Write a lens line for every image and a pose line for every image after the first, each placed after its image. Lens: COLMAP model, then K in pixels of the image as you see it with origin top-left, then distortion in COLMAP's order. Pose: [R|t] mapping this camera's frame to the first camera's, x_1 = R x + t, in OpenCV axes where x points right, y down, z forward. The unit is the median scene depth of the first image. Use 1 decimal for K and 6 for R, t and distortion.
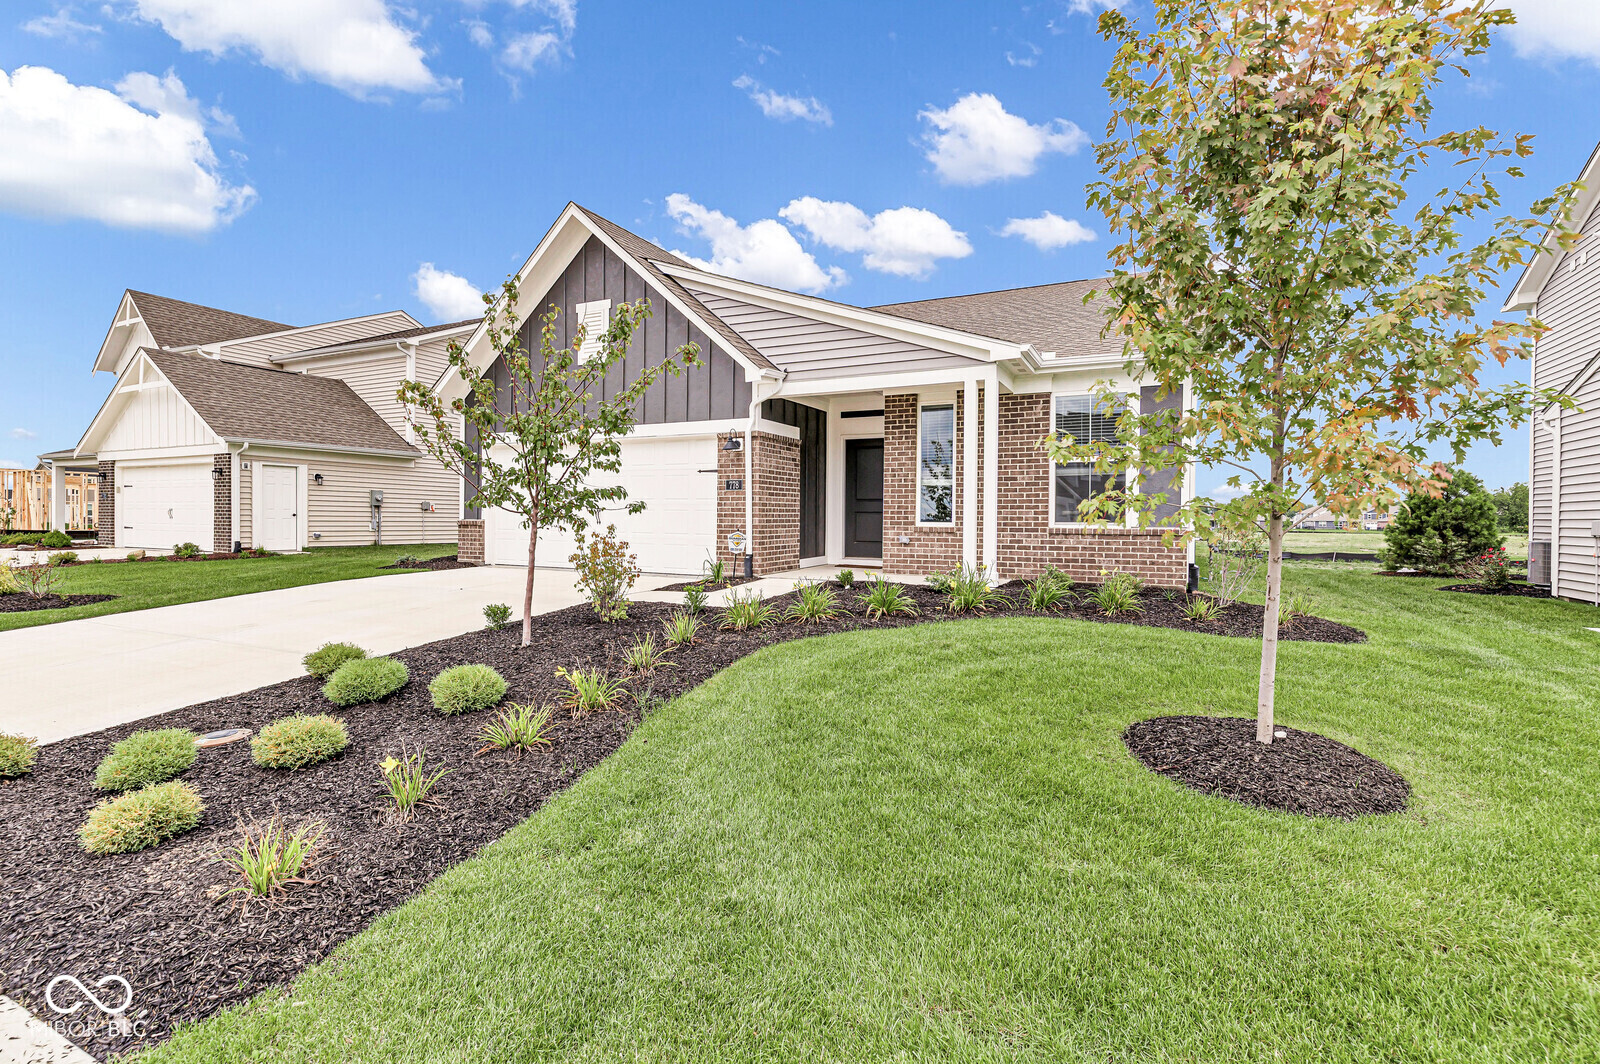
lens RADIAL K [[731.8, 0, 799.4], [0, 731.8, 528.0], [0, 0, 1]] dist [0.000288, 0.000042]
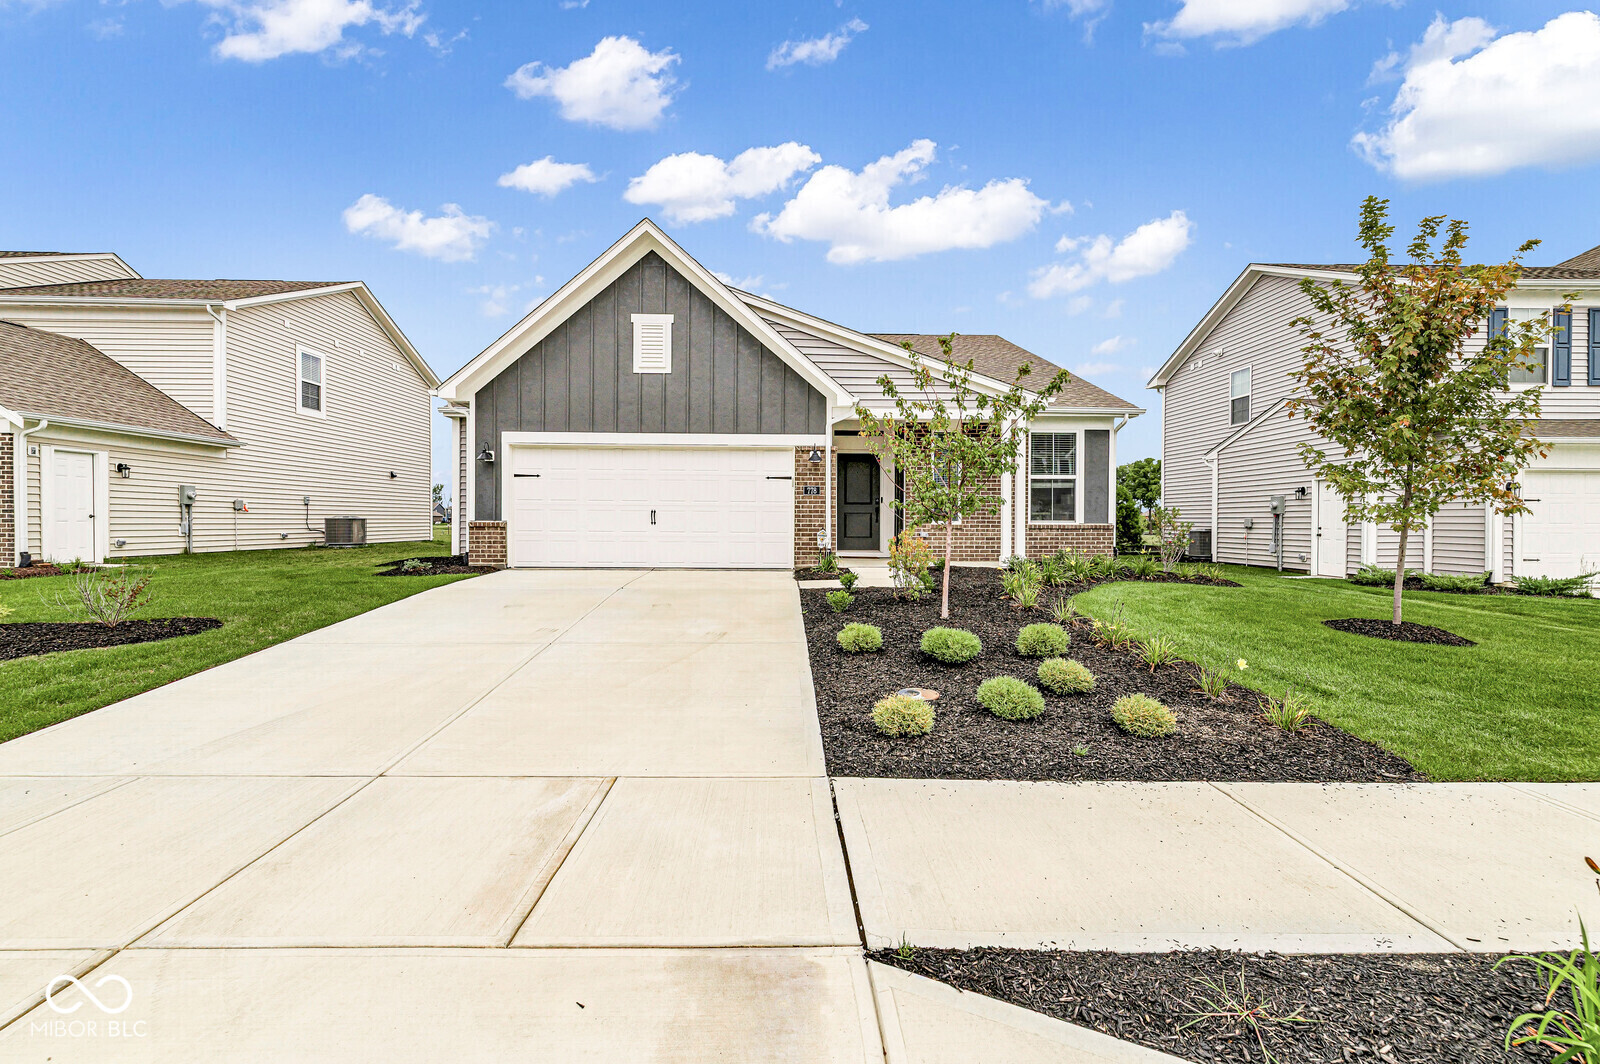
lens RADIAL K [[696.5, 0, 802.3], [0, 696.5, 532.4], [0, 0, 1]] dist [-0.001269, -0.000110]
pose [[0.882194, -0.013107, 0.470703, -0.565740], [0.009095, 0.999900, 0.010797, -0.003056], [-0.470798, -0.005244, 0.882226, 0.008976]]
